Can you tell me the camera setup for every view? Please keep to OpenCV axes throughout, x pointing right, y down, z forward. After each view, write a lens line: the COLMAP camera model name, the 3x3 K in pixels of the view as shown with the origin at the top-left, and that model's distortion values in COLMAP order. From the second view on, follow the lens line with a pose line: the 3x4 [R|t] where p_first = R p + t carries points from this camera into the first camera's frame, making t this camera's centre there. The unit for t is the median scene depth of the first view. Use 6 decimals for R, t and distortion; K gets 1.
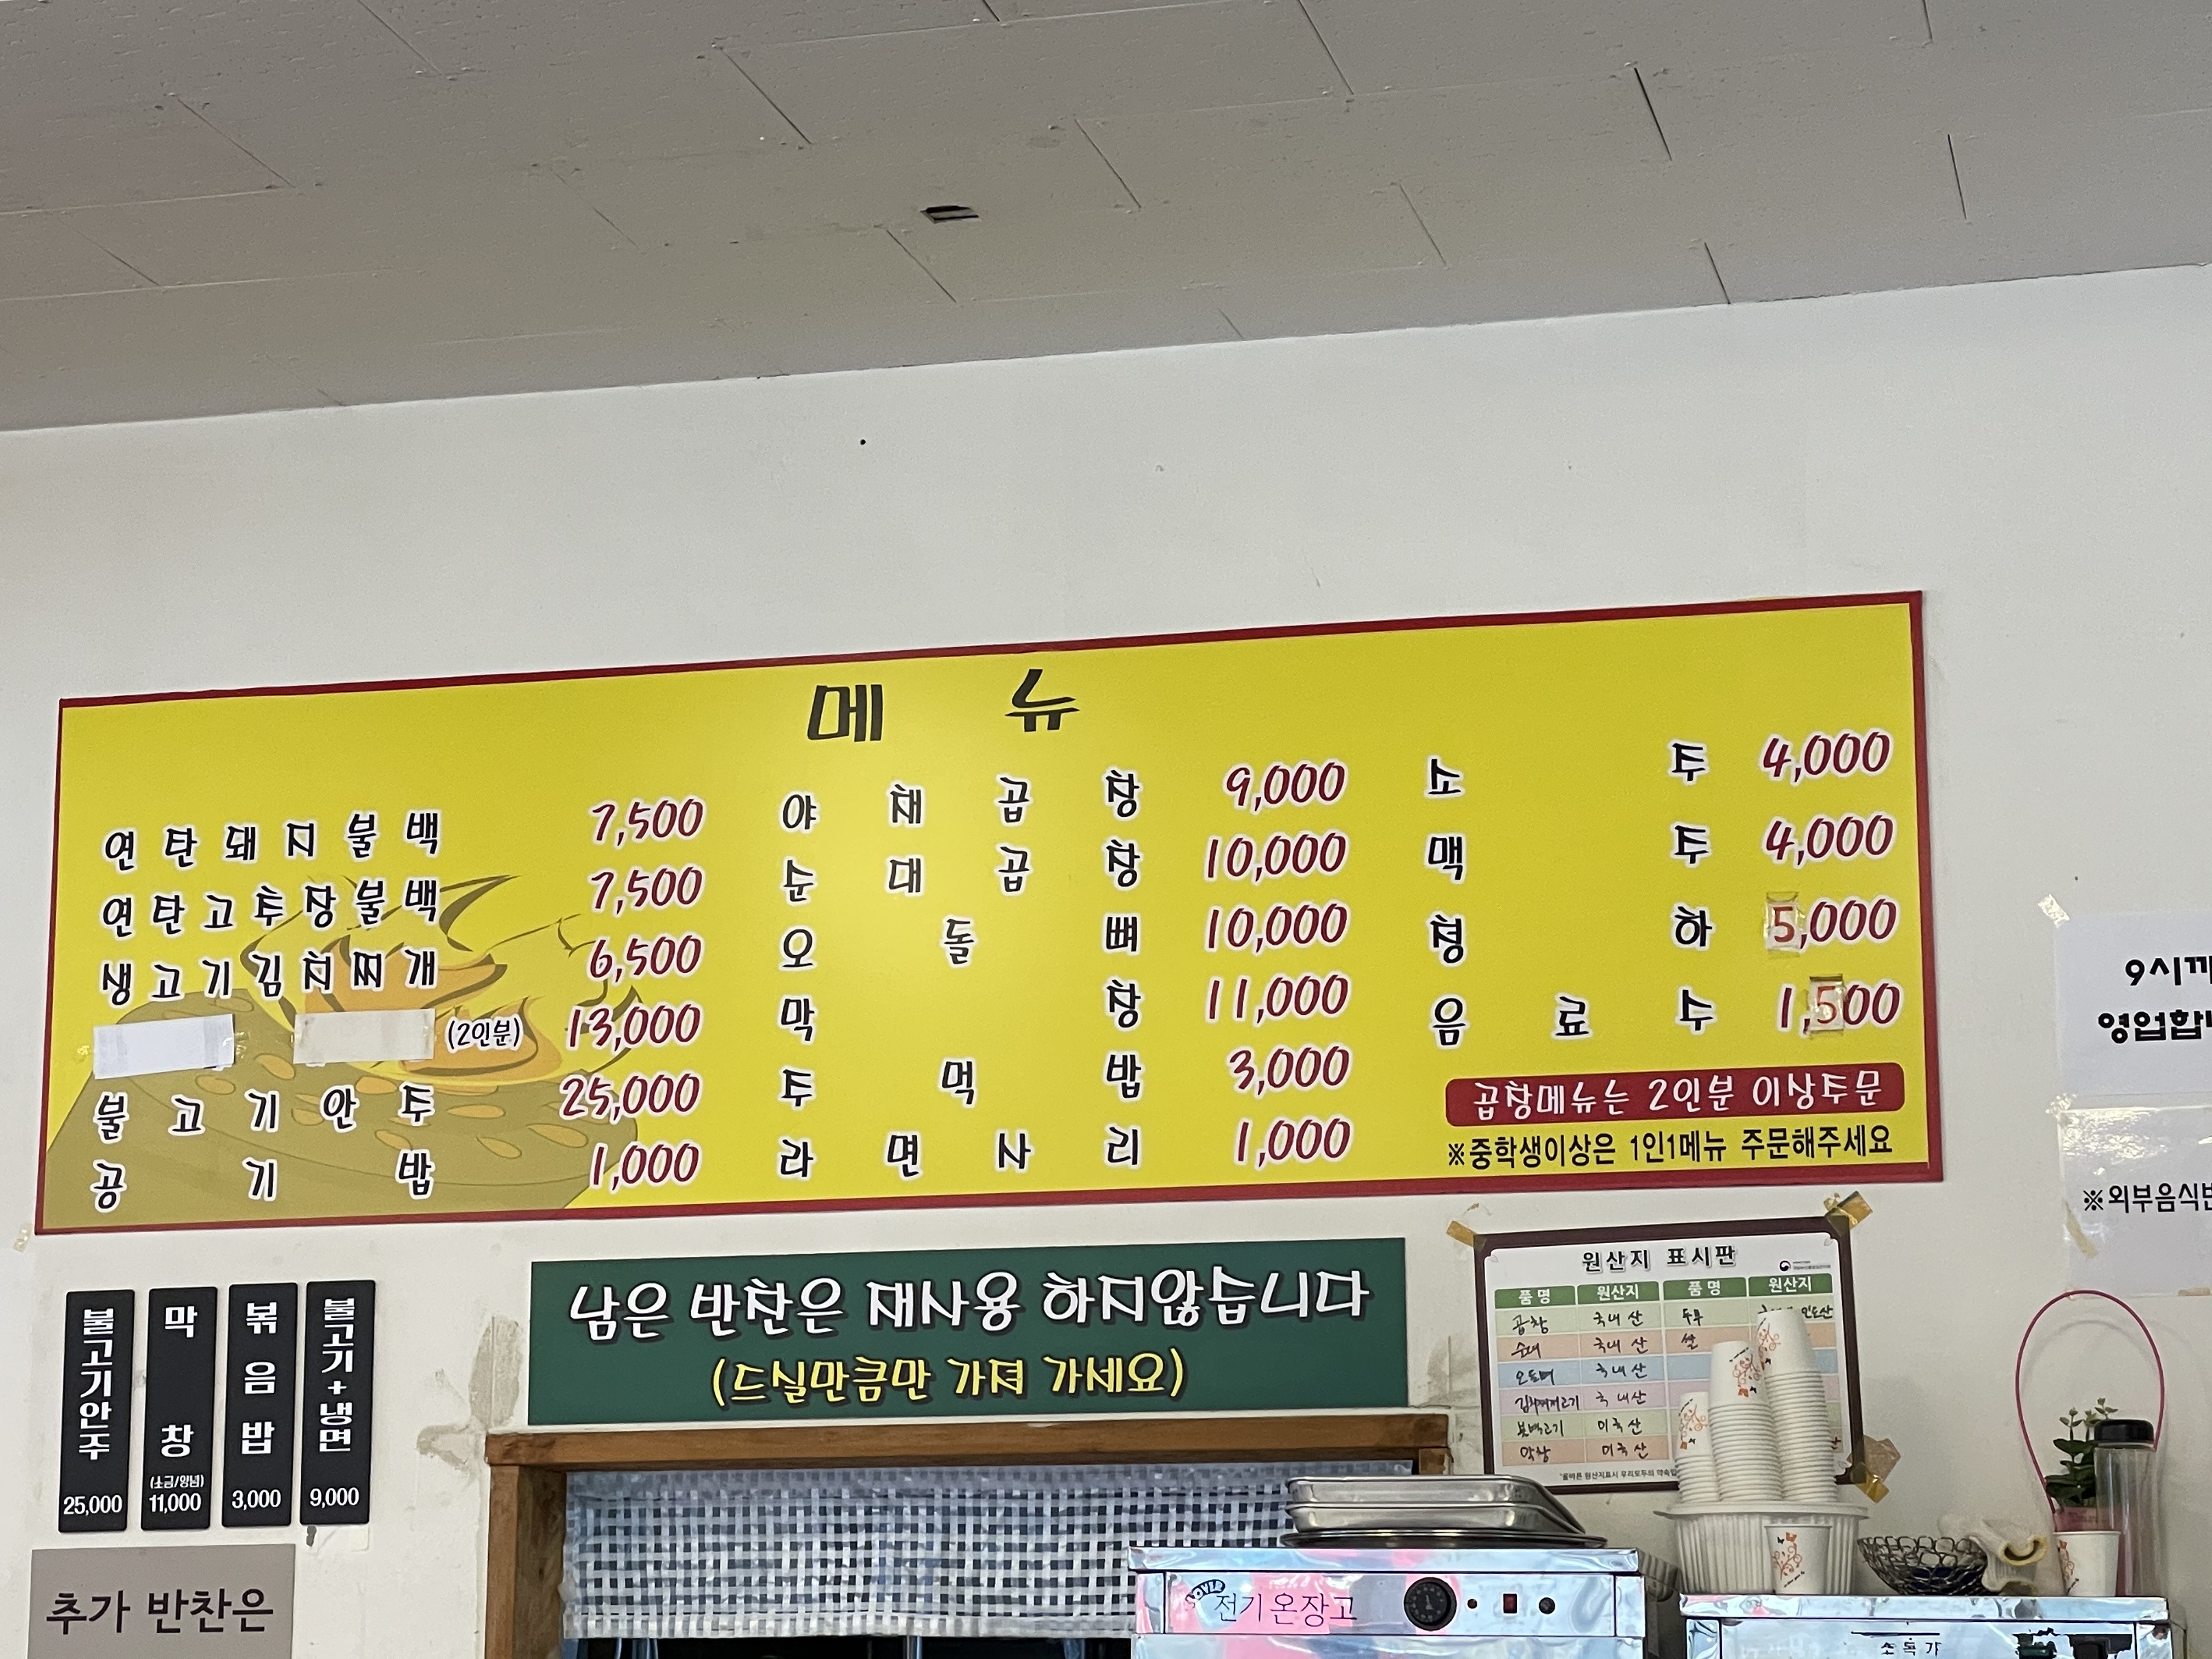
lens RADIAL K [[4702.1, 0, 1106.2], [0, 4702.1, 828.7], [0, 0, 1]] dist [0.010255, 0.000000]
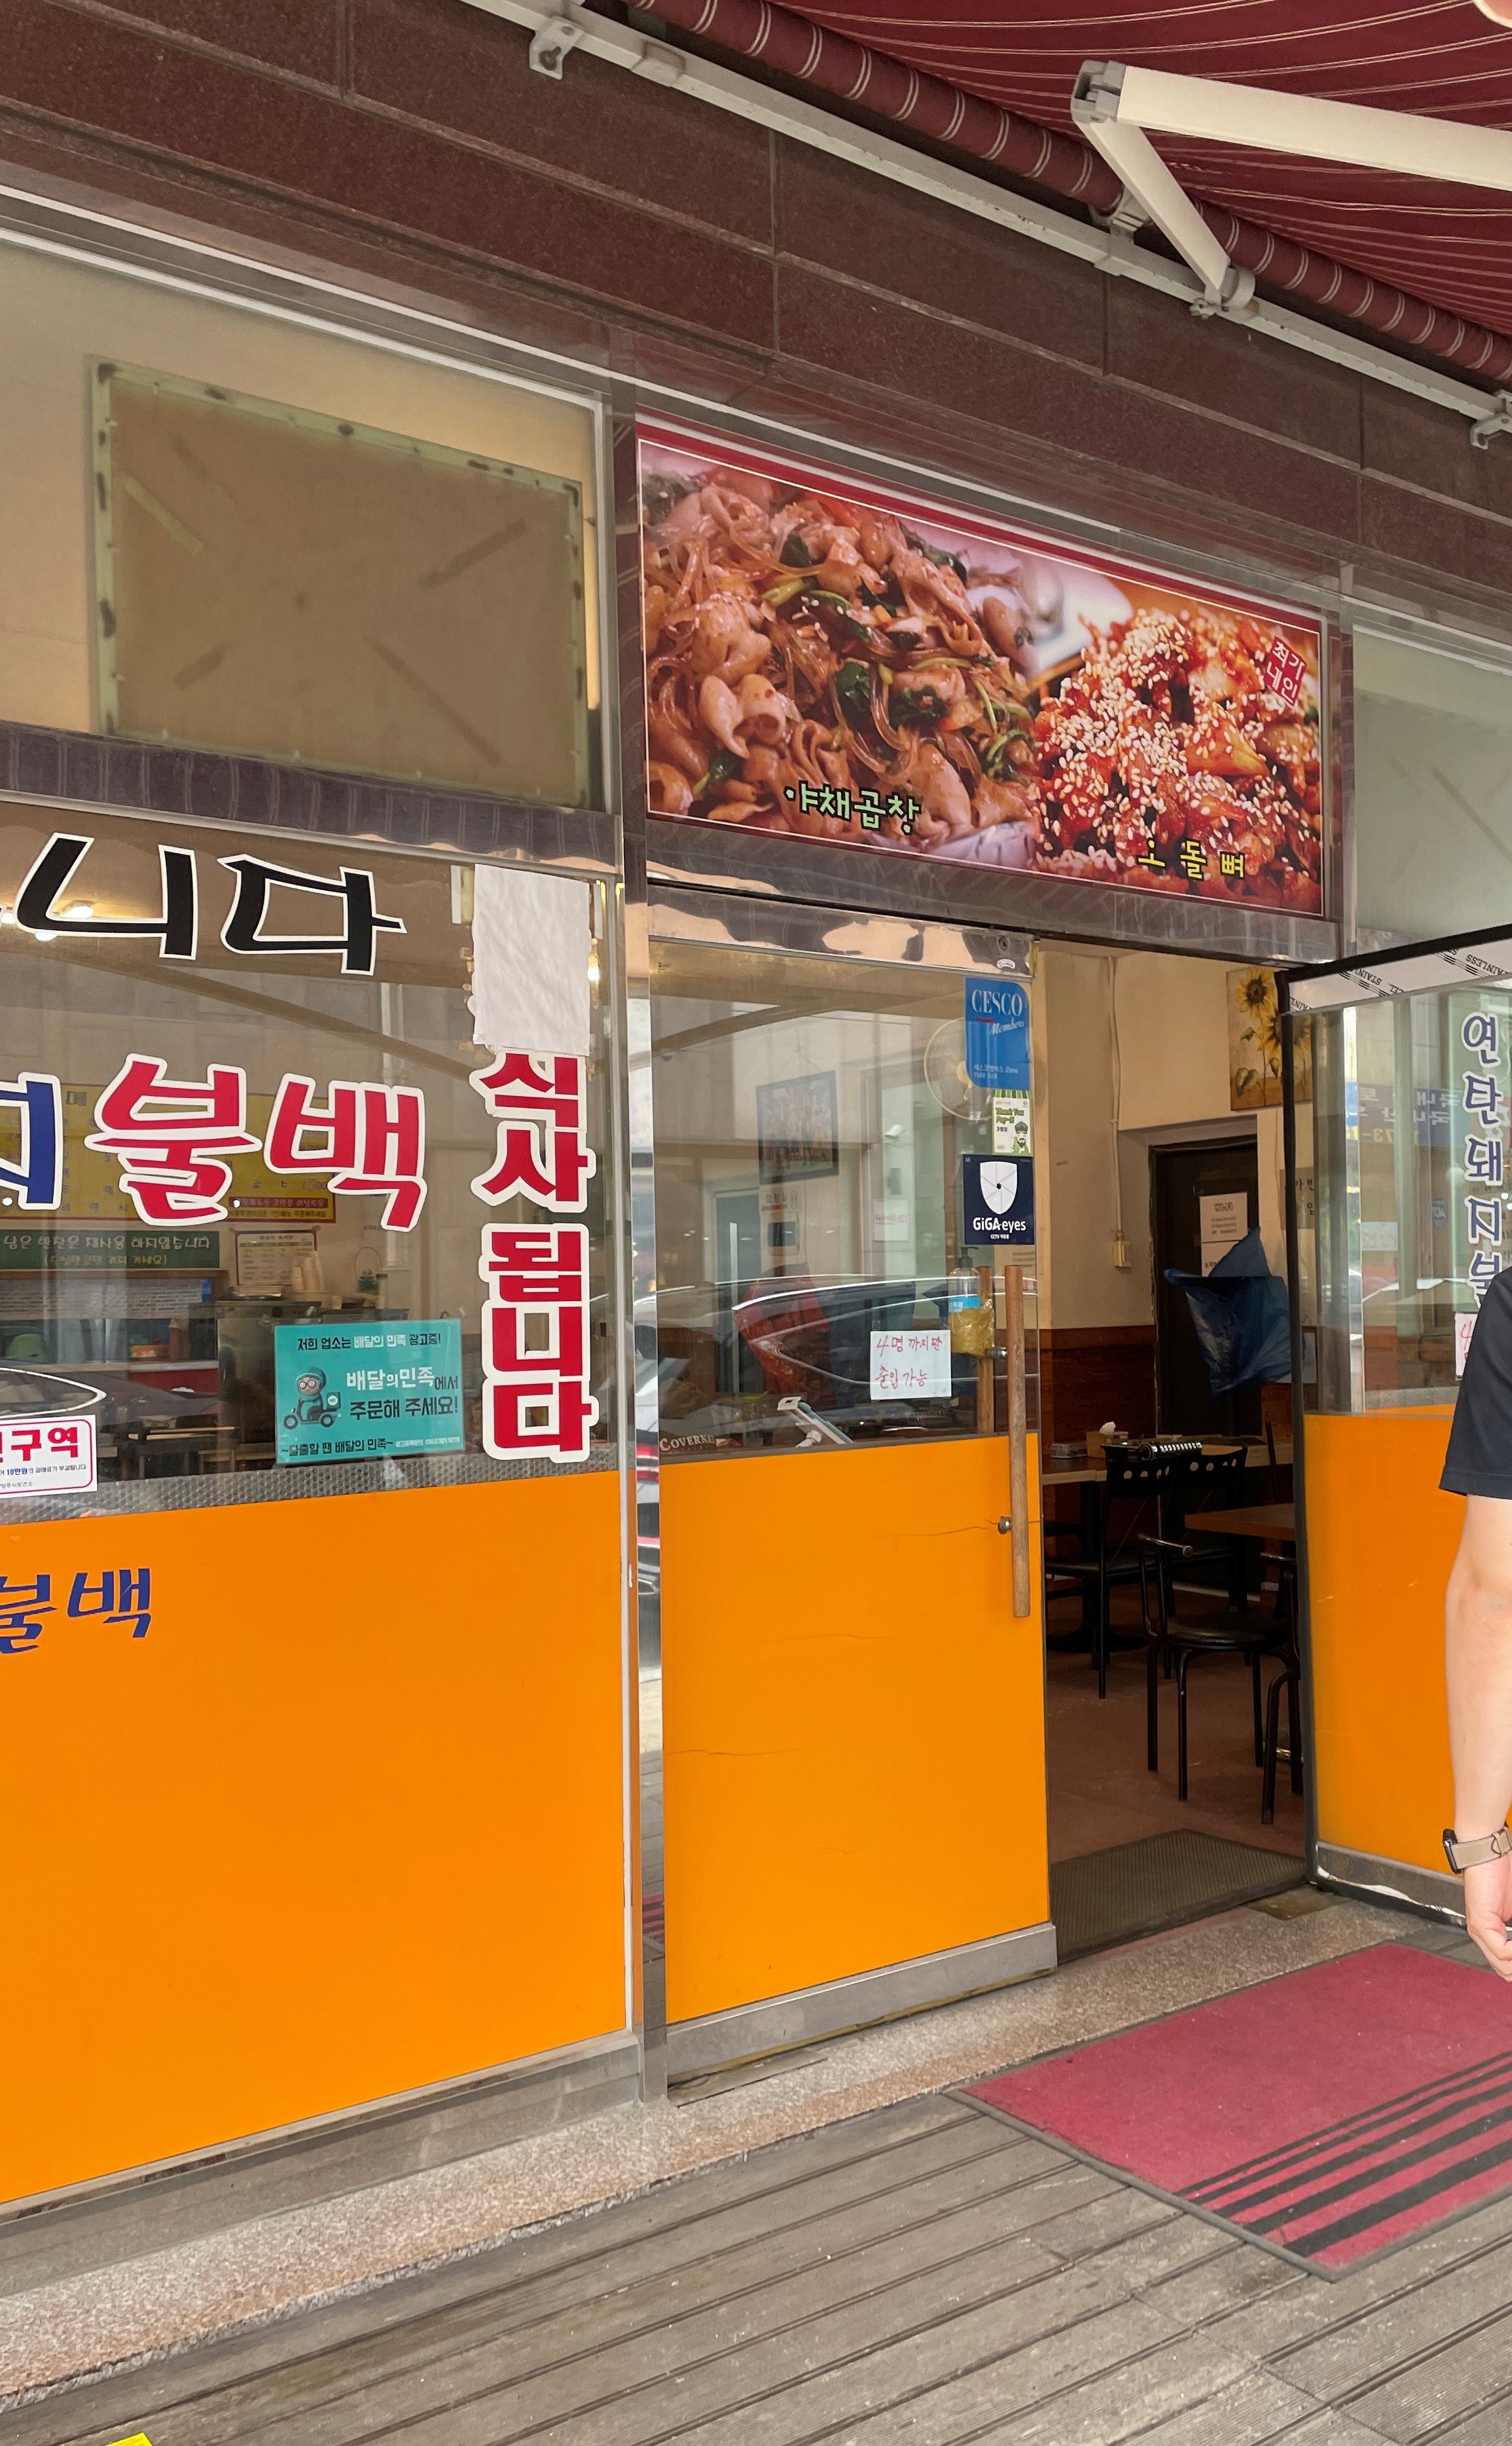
lens RADIAL K [[1874.4, 0, 756.2], [0, 1874.4, 1227.8], [0, 0, 1]] dist [-0.000219, -0.000024]
pose [[0.668352, 0.028672, 0.743292, -0.925054], [-0.102493, 0.993275, 0.053844, -0.065403], [-0.736750, -0.112169, 0.666796, -0.575974]]
